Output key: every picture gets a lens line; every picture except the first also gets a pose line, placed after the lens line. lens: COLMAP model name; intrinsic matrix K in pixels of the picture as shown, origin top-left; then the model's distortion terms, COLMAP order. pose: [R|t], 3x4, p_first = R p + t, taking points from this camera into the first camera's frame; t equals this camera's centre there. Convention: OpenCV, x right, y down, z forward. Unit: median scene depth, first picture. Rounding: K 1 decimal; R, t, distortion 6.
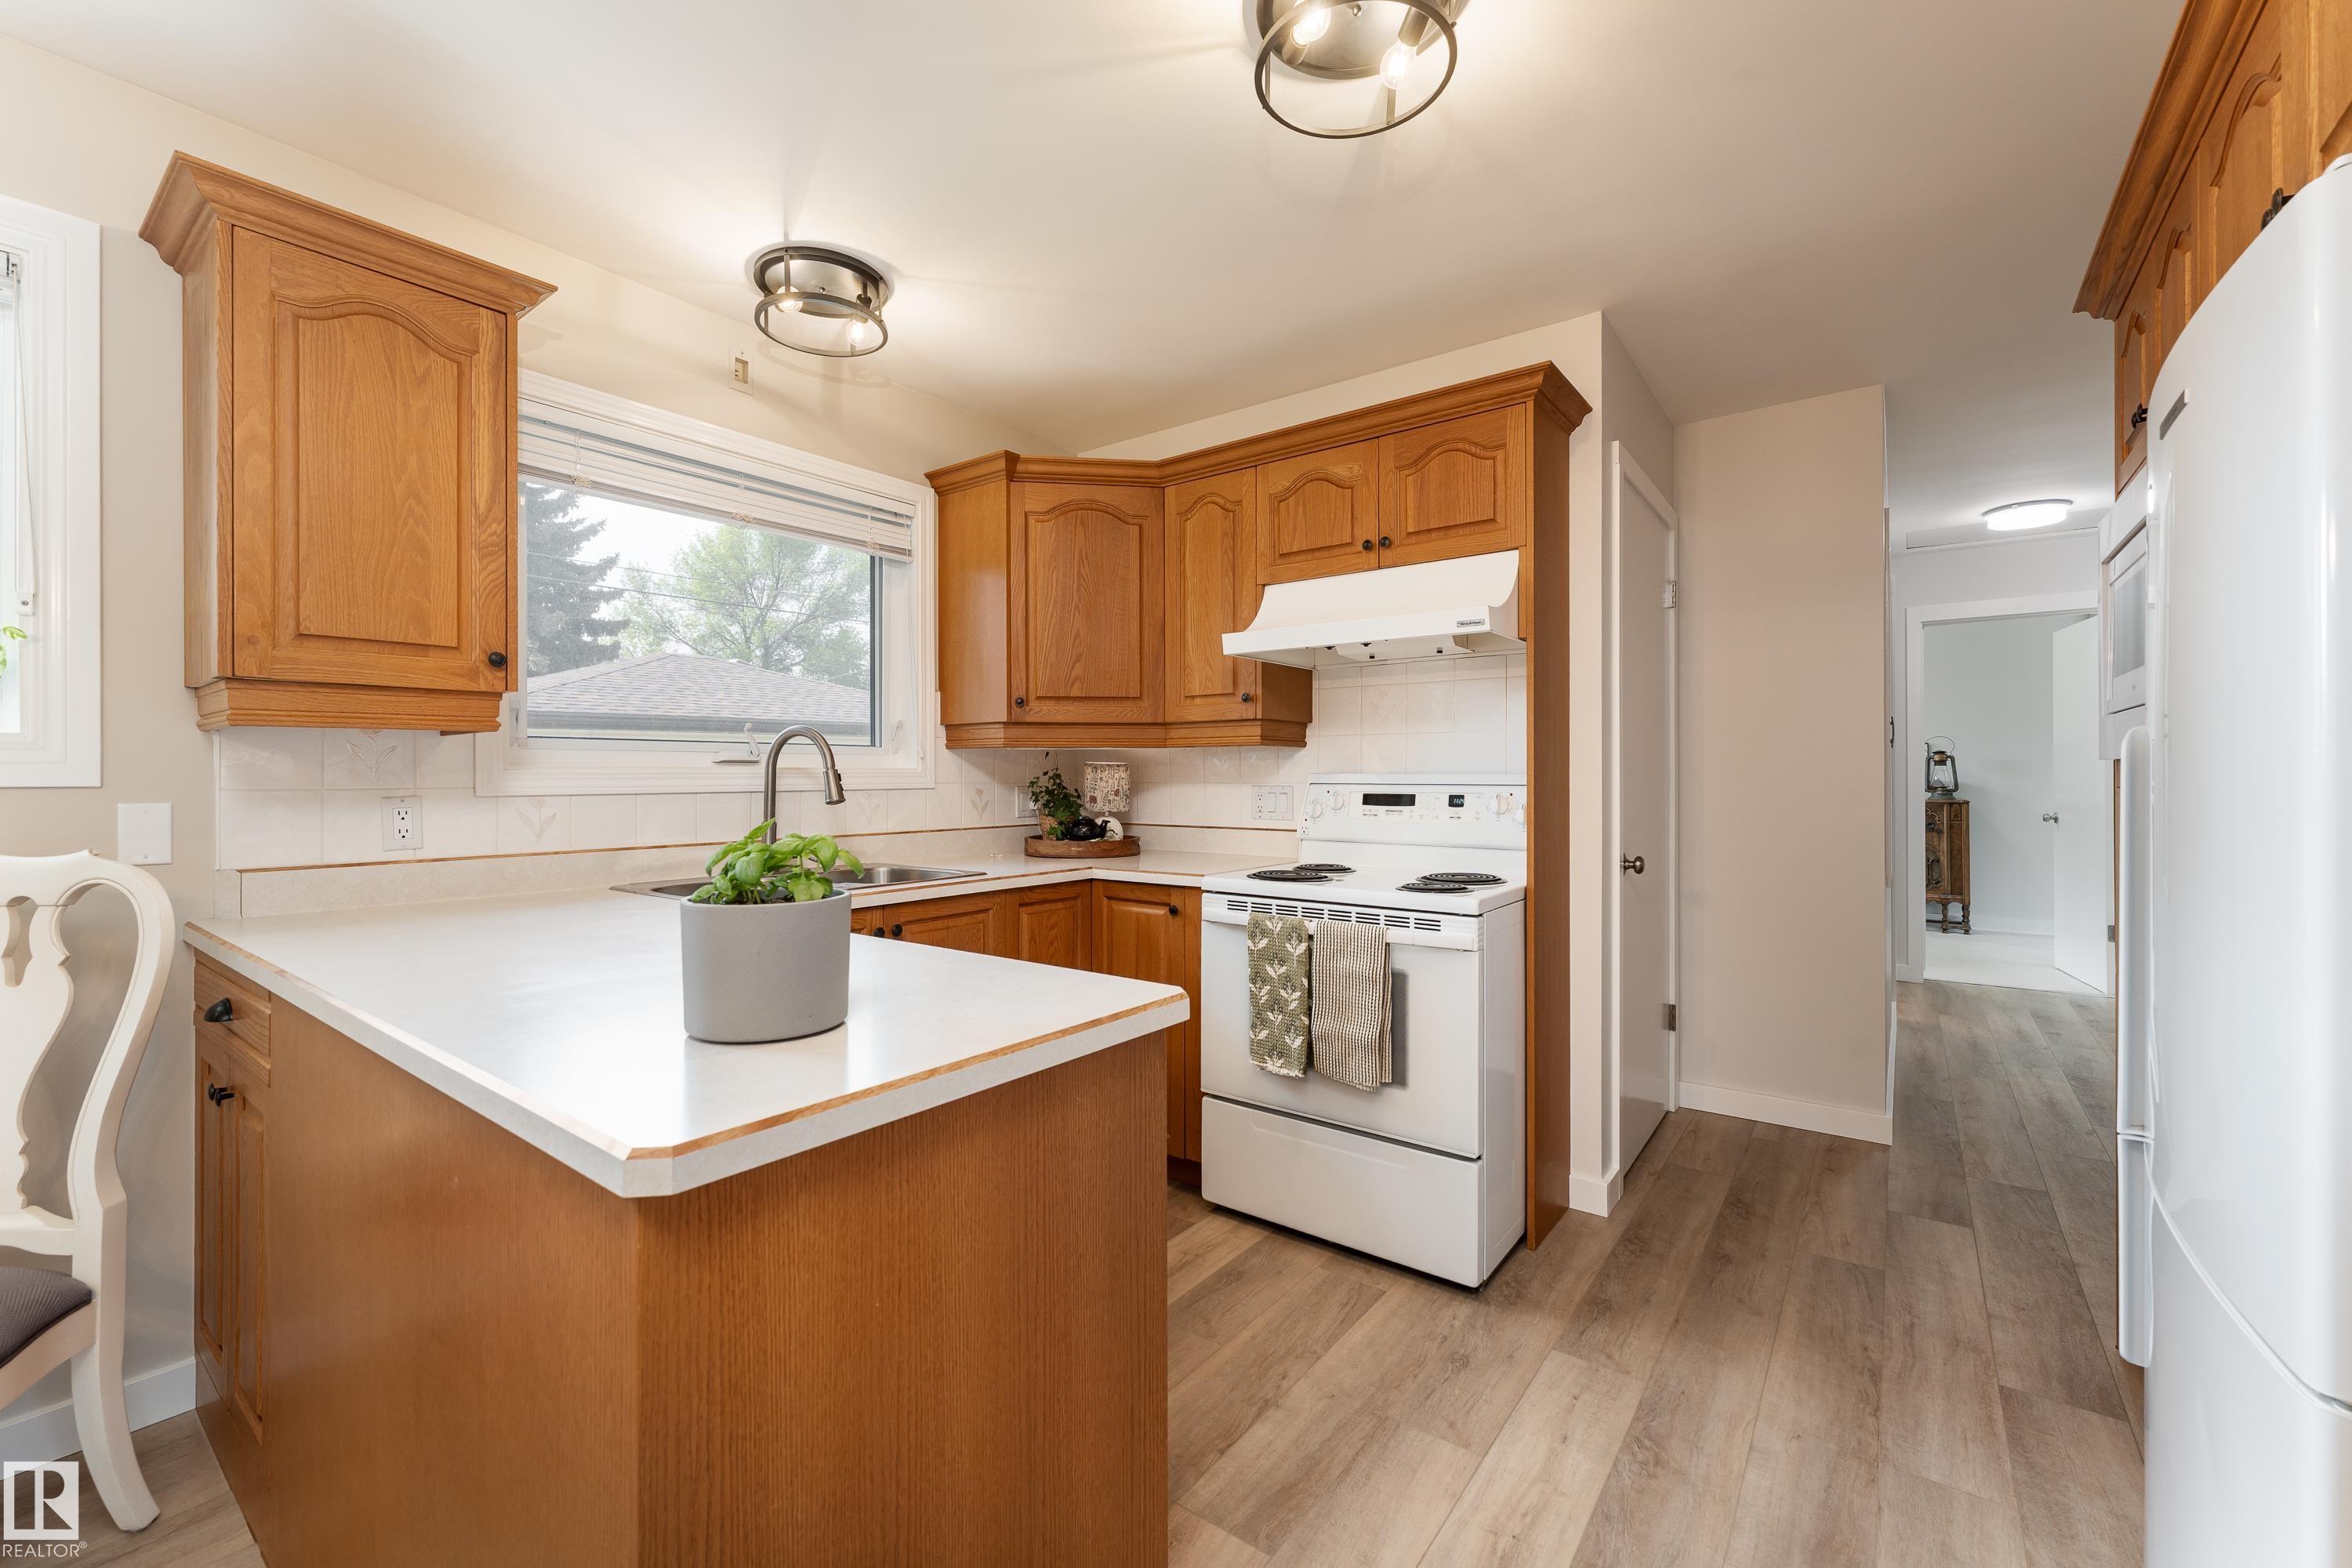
lens RADIAL K [[971.2, 0, 1166.2], [0, 971.2, 775.1], [0, 0, 1]] dist [-0.000001, 0.000055]
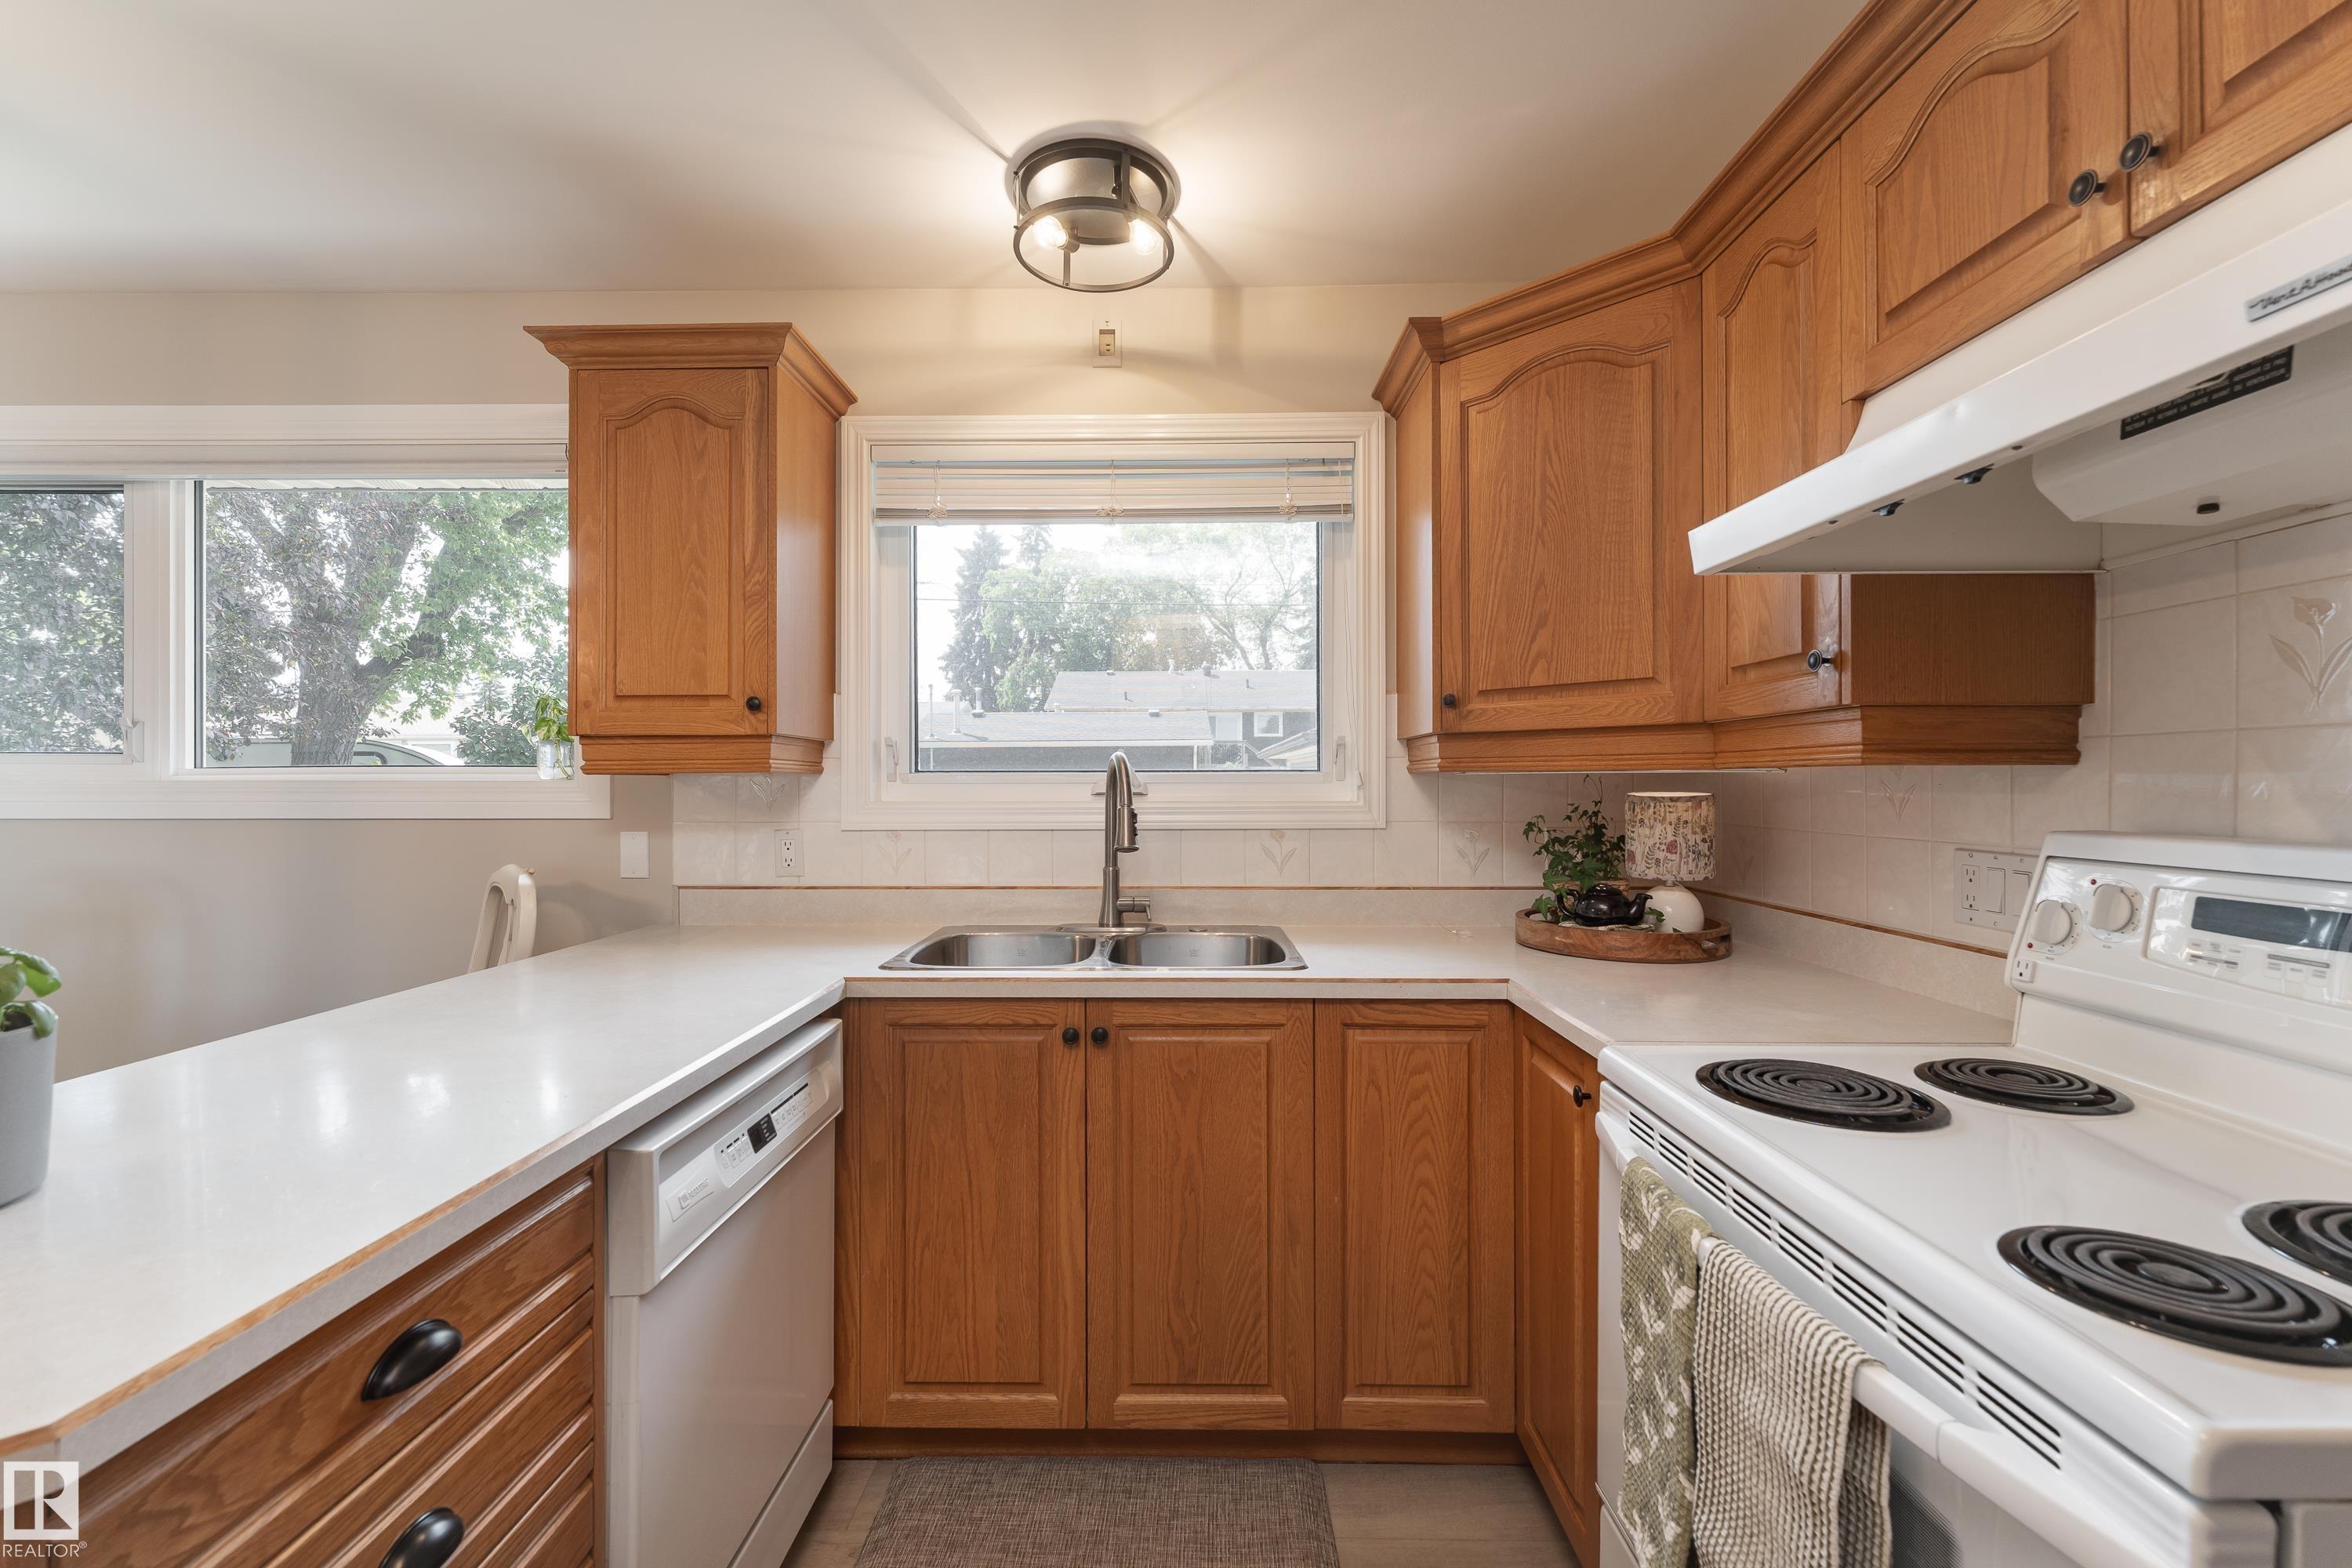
lens RADIAL K [[979.3, 0, 1158.4], [0, 979.3, 781.0], [0, 0, 1]] dist [0.002894, 0.000220]
pose [[0.587932, -0.001091, -0.808909, 0.294956], [0.000331, 0.999999, -0.001108, -0.025137], [0.808910, 0.000384, 0.587932, 0.525498]]
